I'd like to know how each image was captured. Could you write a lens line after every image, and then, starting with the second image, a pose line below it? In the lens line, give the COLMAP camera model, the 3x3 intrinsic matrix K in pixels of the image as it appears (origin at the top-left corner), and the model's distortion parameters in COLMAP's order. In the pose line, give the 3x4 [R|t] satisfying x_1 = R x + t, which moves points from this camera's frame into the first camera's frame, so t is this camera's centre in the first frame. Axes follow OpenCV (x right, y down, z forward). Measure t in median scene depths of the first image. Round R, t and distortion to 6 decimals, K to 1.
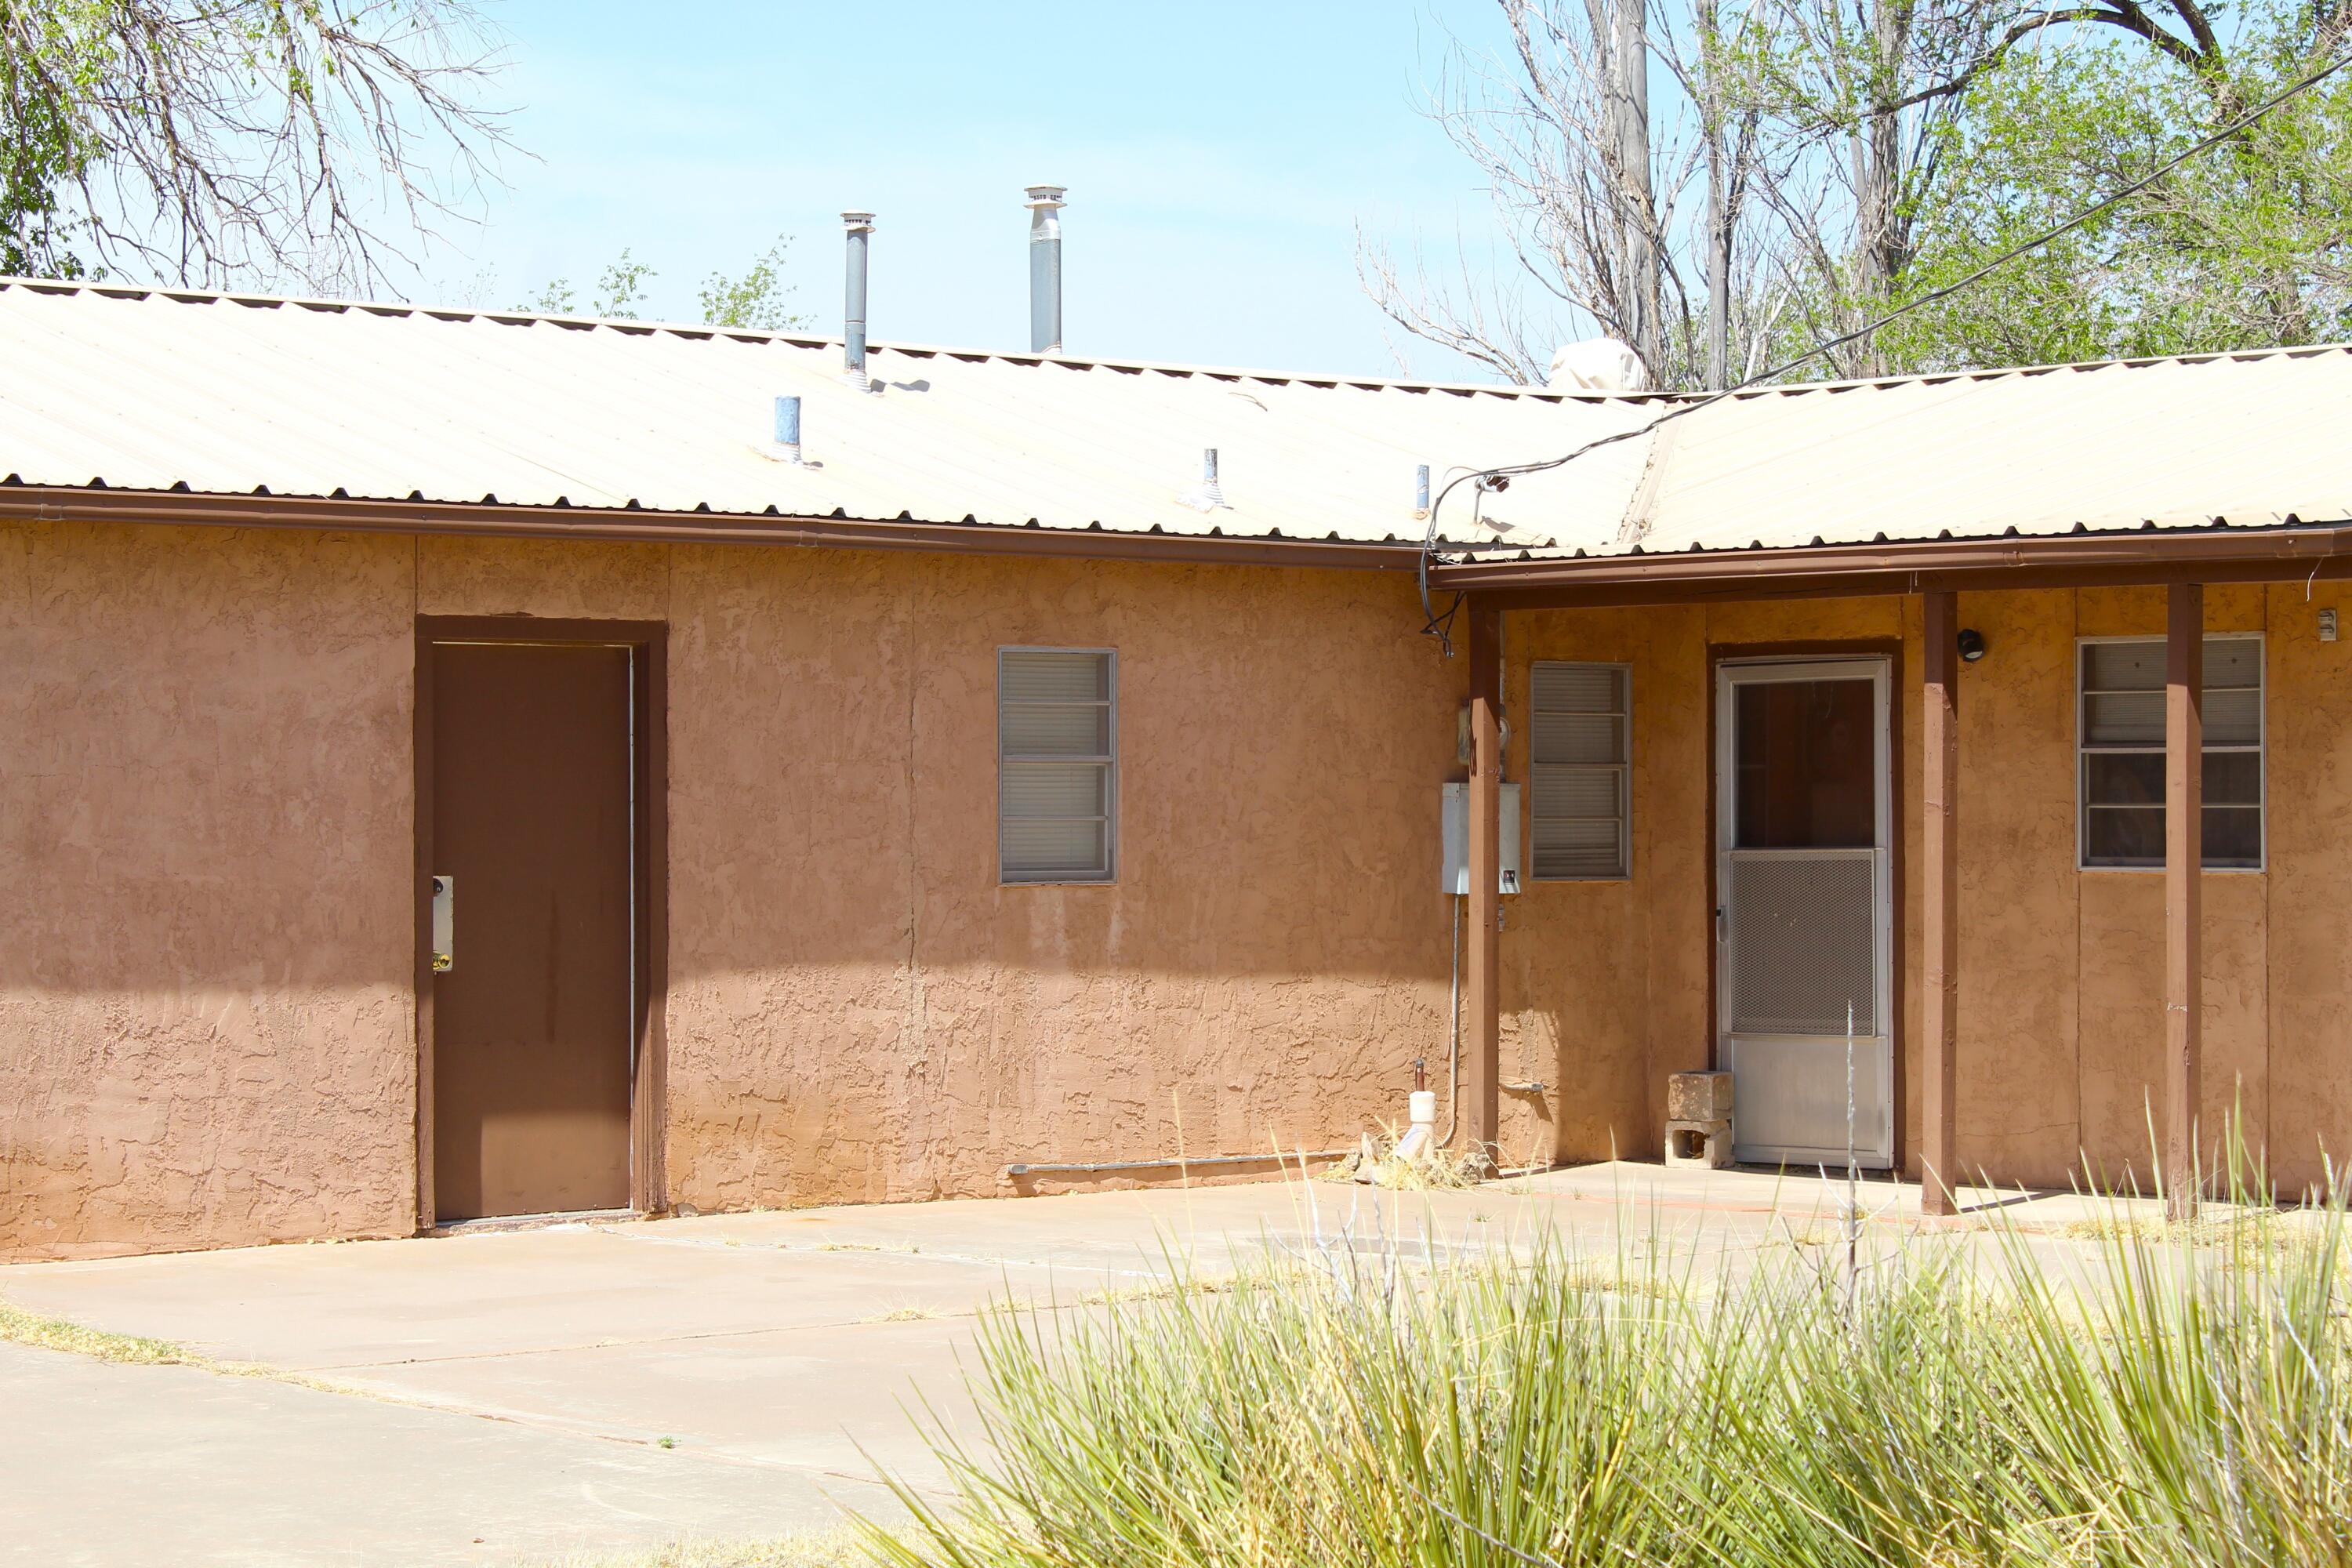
lens RADIAL K [[5706.5, 0, 1176.0], [0, 5706.5, 784.0], [0, 0, 1]] dist [0.060284, -0.279436]
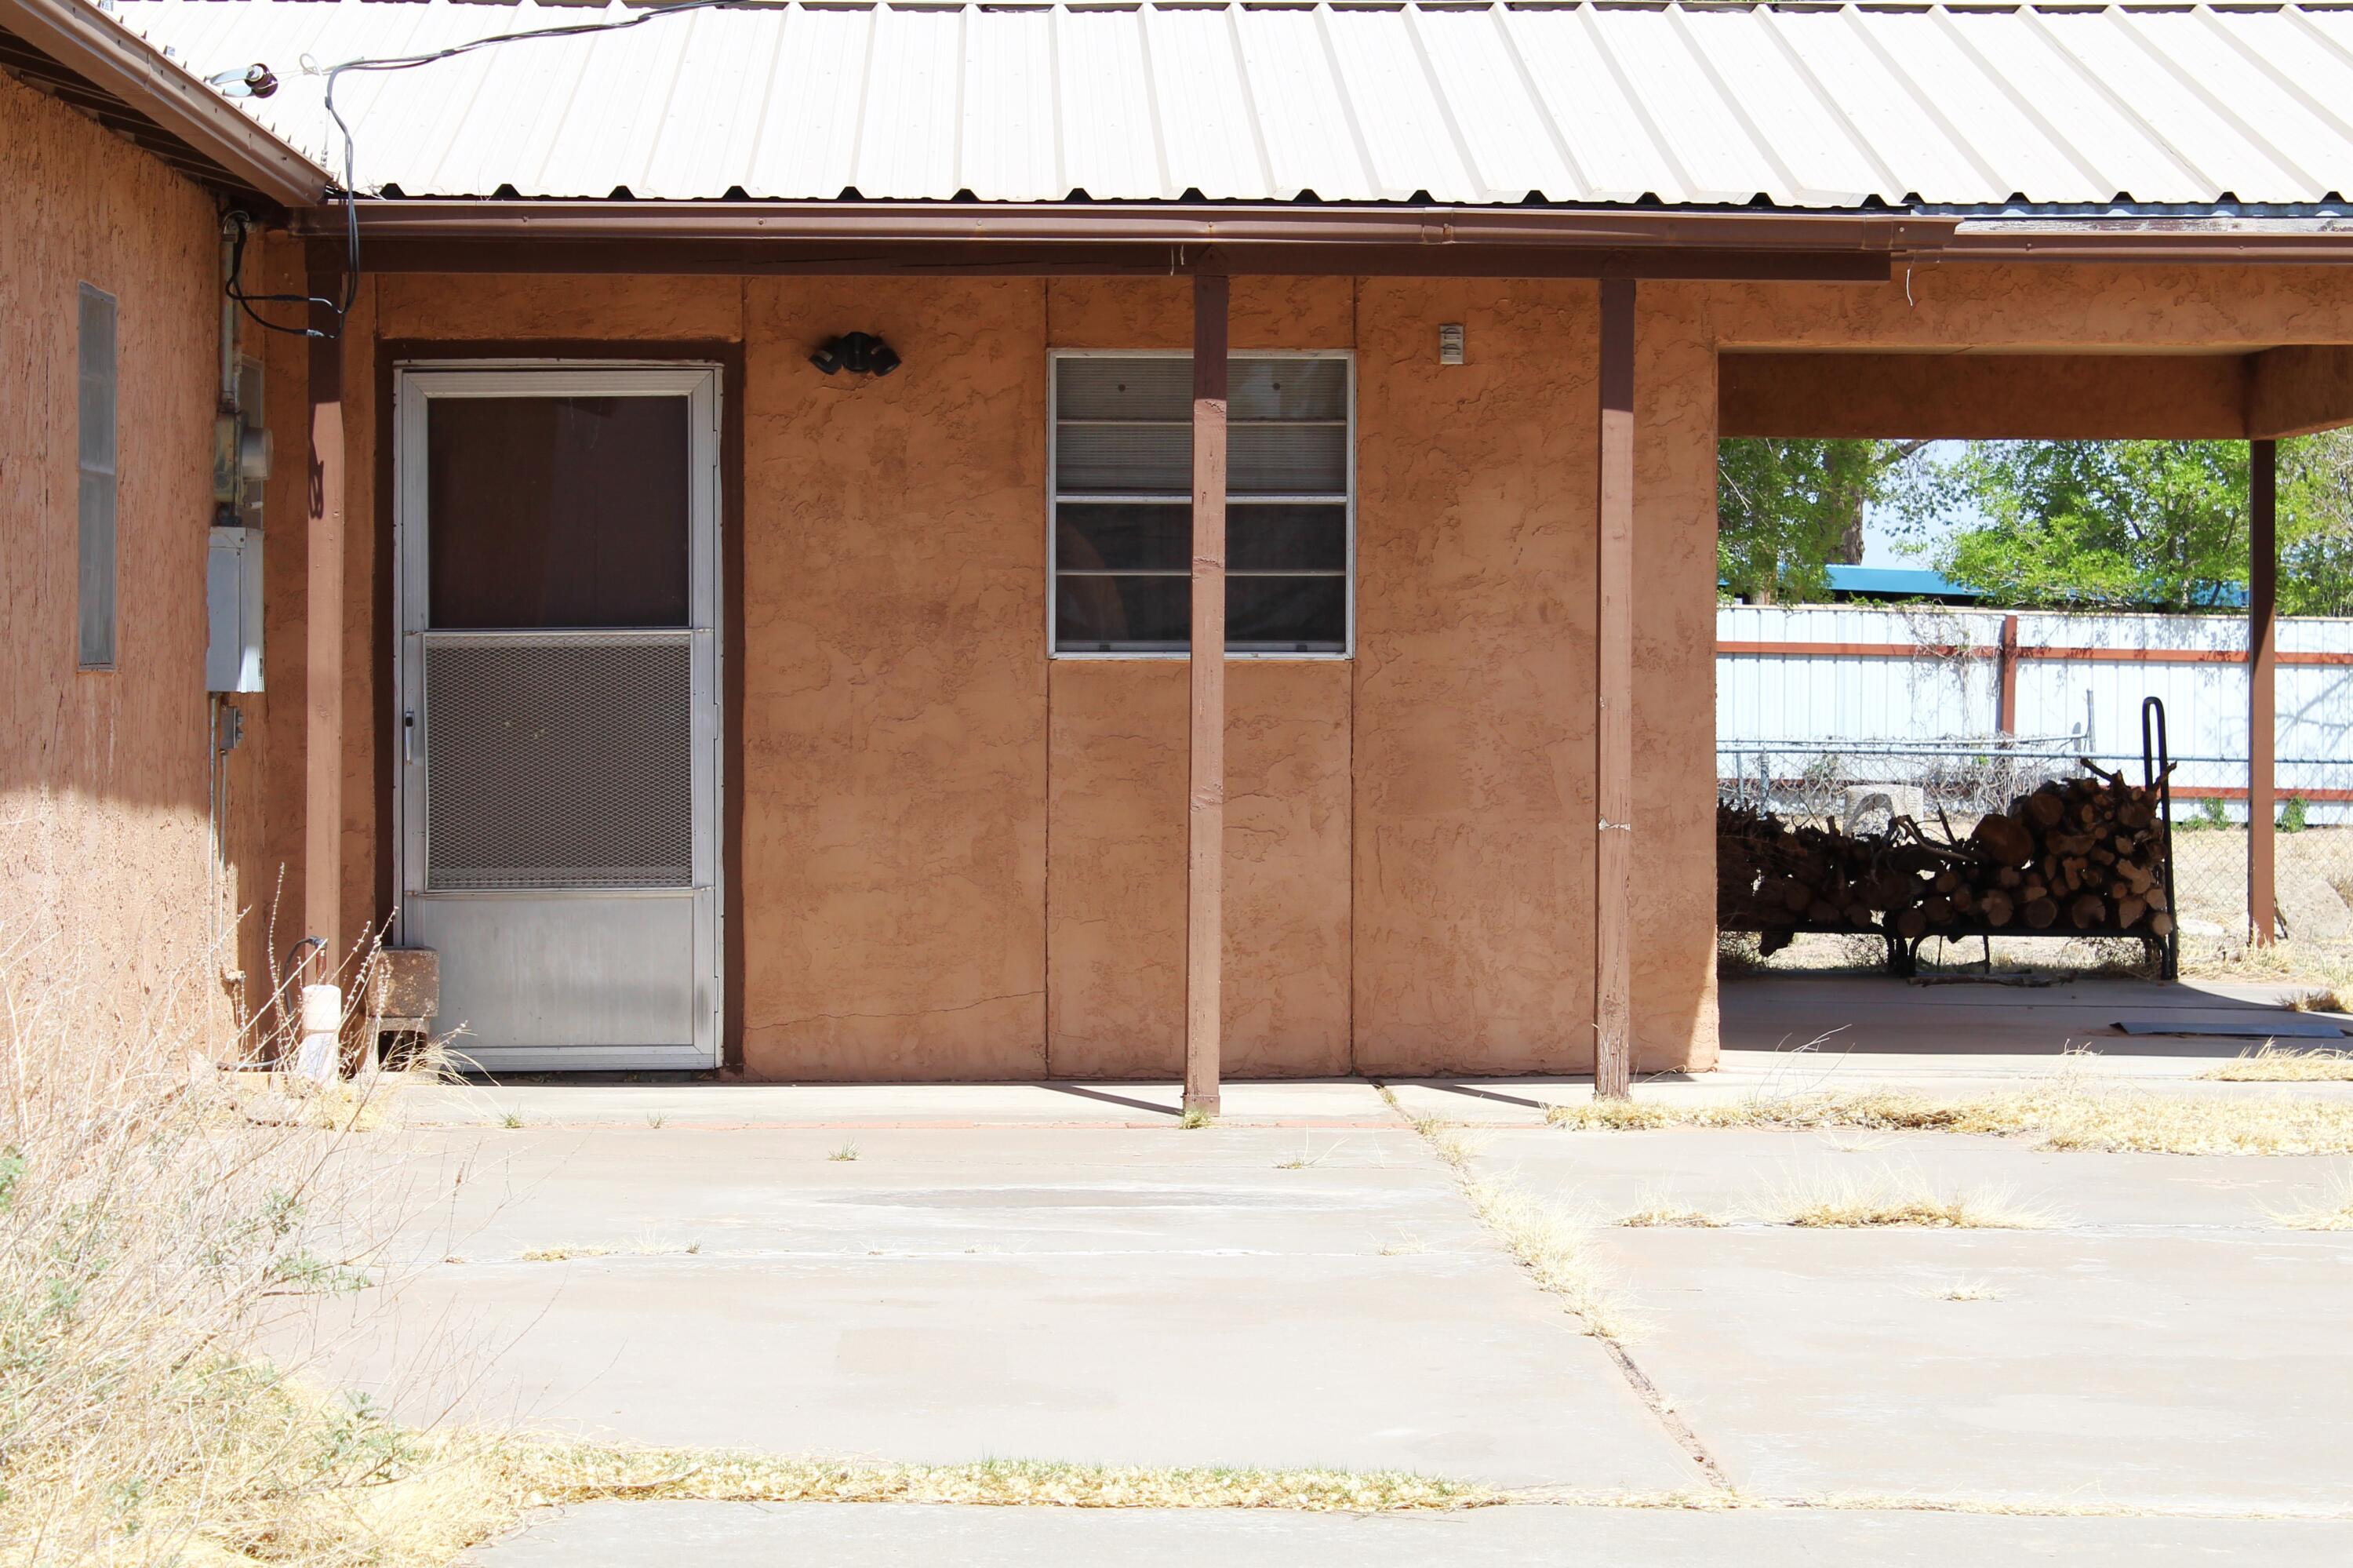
lens RADIAL K [[5709.1, 0, 1176.5], [0, 5709.1, 784.0], [0, 0, 1]] dist [0.060284, -0.279436]
pose [[0.623504, -0.015602, 0.781665, -0.424326], [-0.005872, 0.999679, 0.024637, 0.013181], [-0.781798, -0.019951, 0.623212, 0.518638]]
